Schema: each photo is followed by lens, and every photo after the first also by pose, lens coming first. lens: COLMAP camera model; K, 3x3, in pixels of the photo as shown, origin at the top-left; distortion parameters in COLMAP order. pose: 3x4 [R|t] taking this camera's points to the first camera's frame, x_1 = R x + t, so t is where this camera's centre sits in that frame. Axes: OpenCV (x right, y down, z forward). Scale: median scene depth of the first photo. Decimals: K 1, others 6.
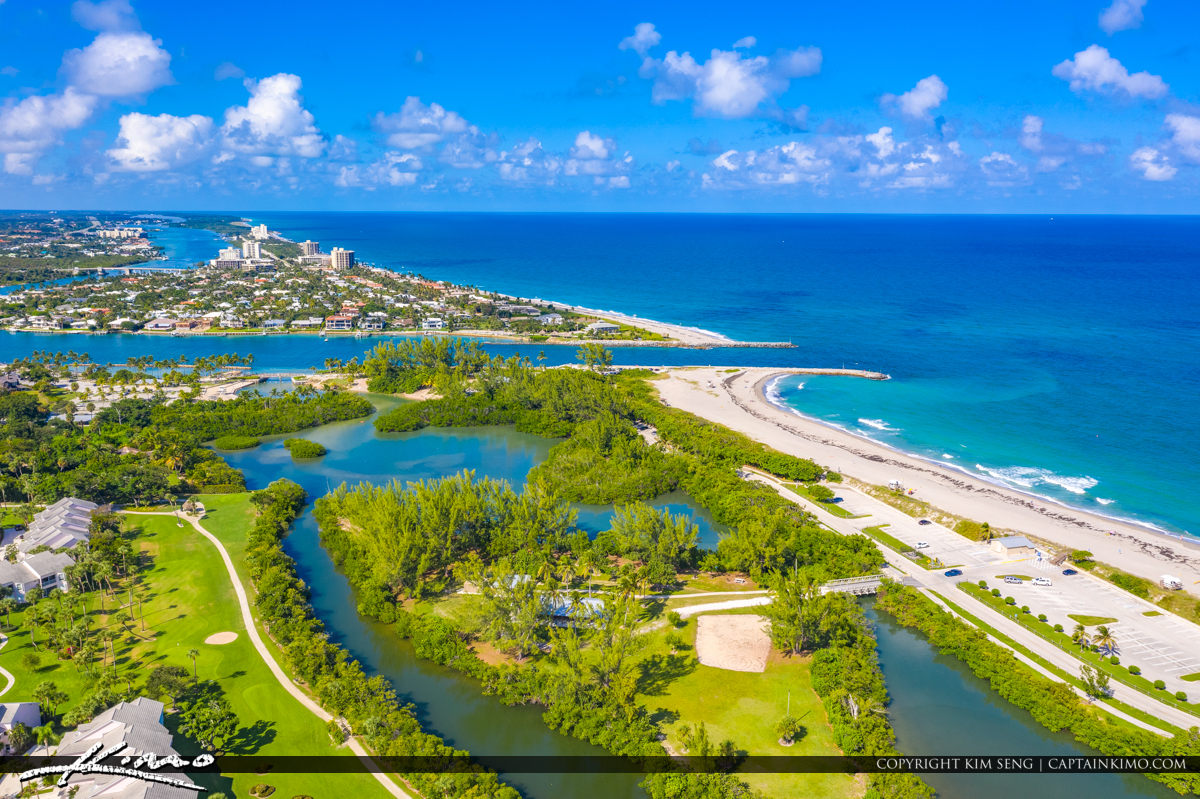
lens RADIAL K [[966.3, 0, 601.5], [0, 966.3, 397.7], [0, 0, 1]] dist [0.006870, -0.000168]
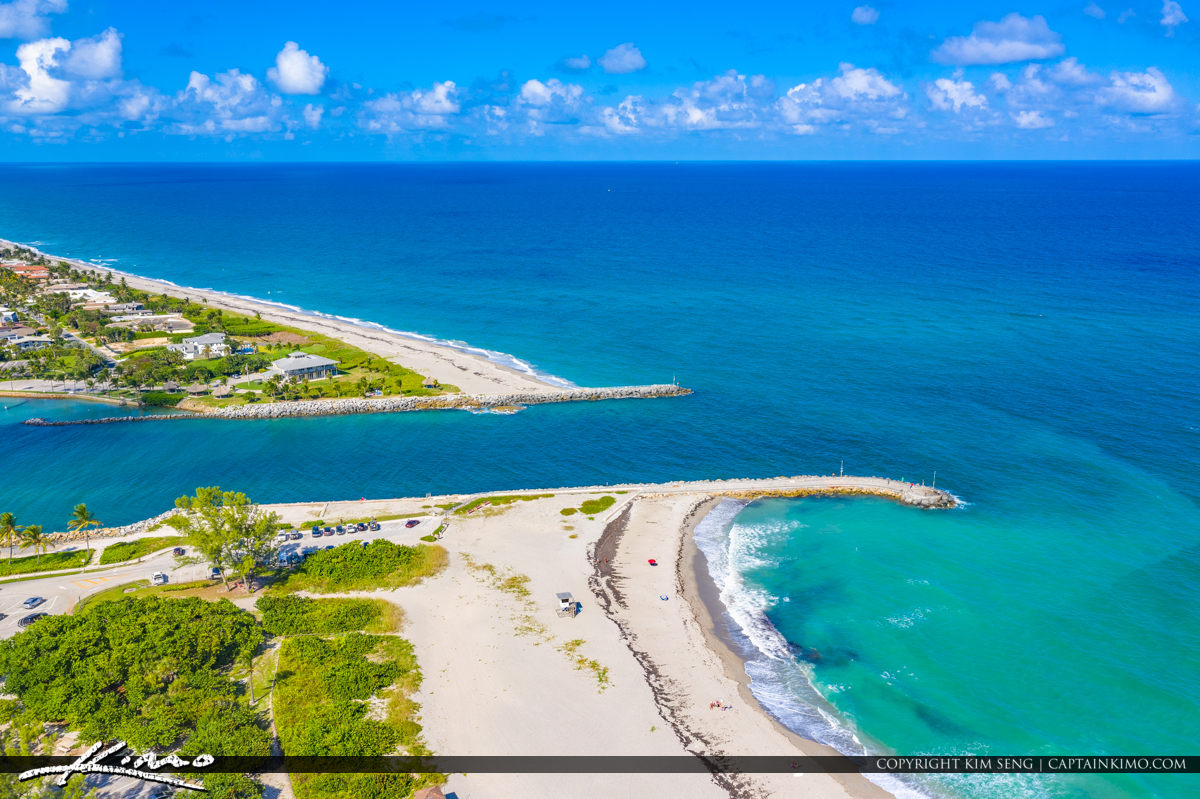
lens RADIAL K [[966.3, 0, 600.3], [0, 966.3, 432.0], [0, 0, 1]] dist [0.006870, -0.000168]
pose [[0.971908, -0.071038, 0.224383, 0.038205], [0.052299, 0.994712, 0.088389, -0.079171], [-0.229475, -0.074171, 0.970484, 0.500829]]
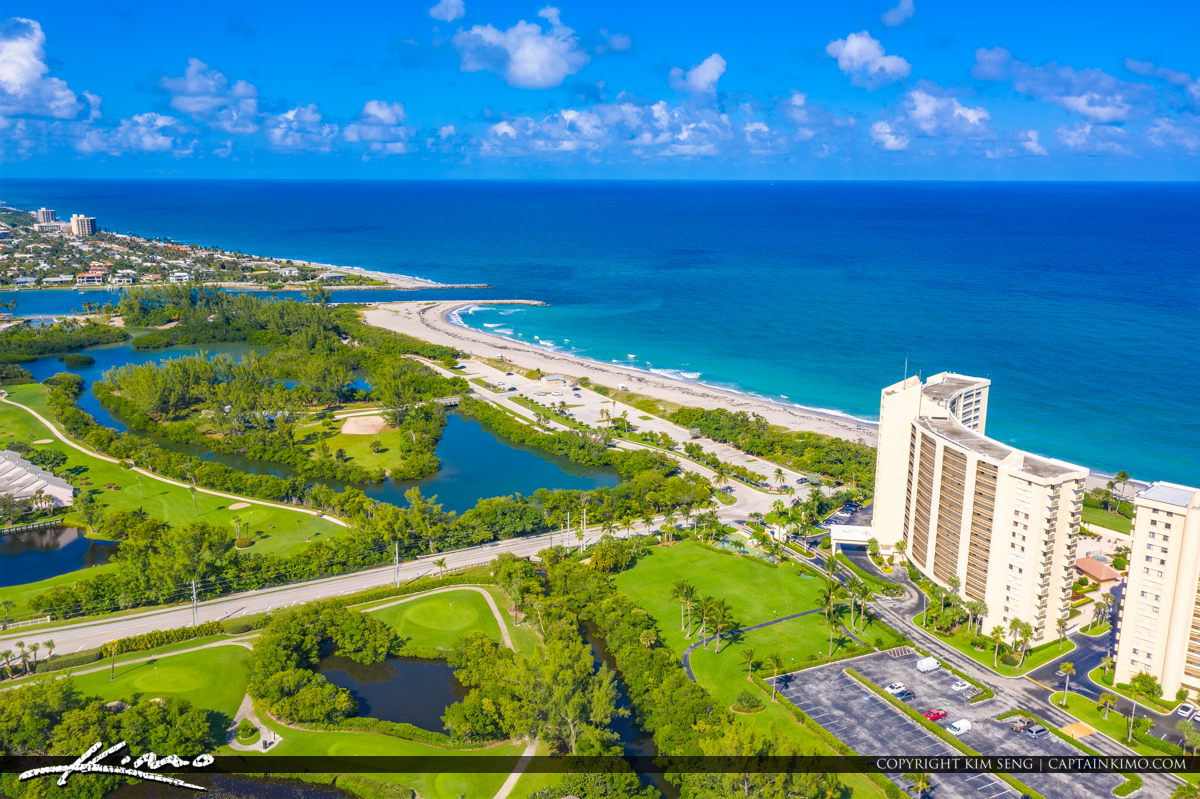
lens RADIAL K [[966.3, 0, 604.7], [0, 966.3, 396.9], [0, 0, 1]] dist [0.006870, -0.000168]
pose [[0.972491, -0.052541, 0.226938, 0.051982], [0.045208, 0.998278, 0.037391, 0.048654], [-0.228511, -0.026103, 0.973191, -0.256305]]
